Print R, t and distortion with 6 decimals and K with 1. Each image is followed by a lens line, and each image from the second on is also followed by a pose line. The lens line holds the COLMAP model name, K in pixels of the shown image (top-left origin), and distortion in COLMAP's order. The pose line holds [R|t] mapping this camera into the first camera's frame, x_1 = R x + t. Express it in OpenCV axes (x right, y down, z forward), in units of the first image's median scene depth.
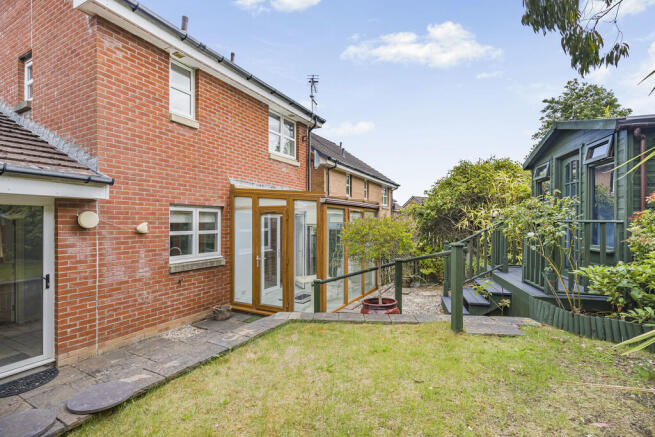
lens RADIAL K [[302.7, 0, 327.0], [0, 302.7, 221.1], [0, 0, 1]] dist [-0.001218, -0.000365]
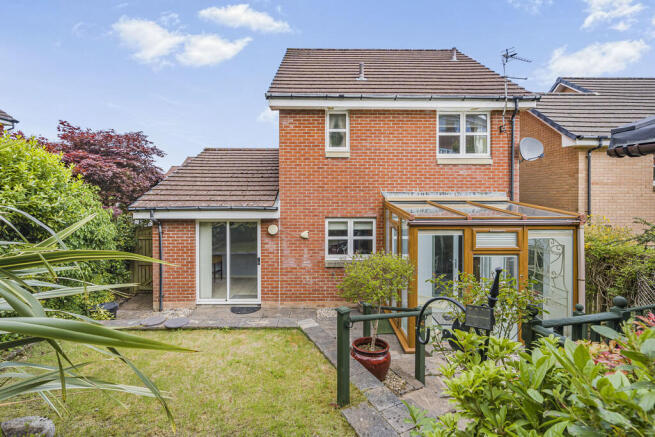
lens RADIAL K [[302.7, 0, 318.5], [0, 302.7, 198.0], [0, 0, 1]] dist [-0.001218, -0.000365]
pose [[0.503203, 0.002354, -0.864165, 0.617872], [-0.000291, 0.999997, 0.002555, -0.137162], [0.864168, -0.001035, 0.503202, 0.245976]]
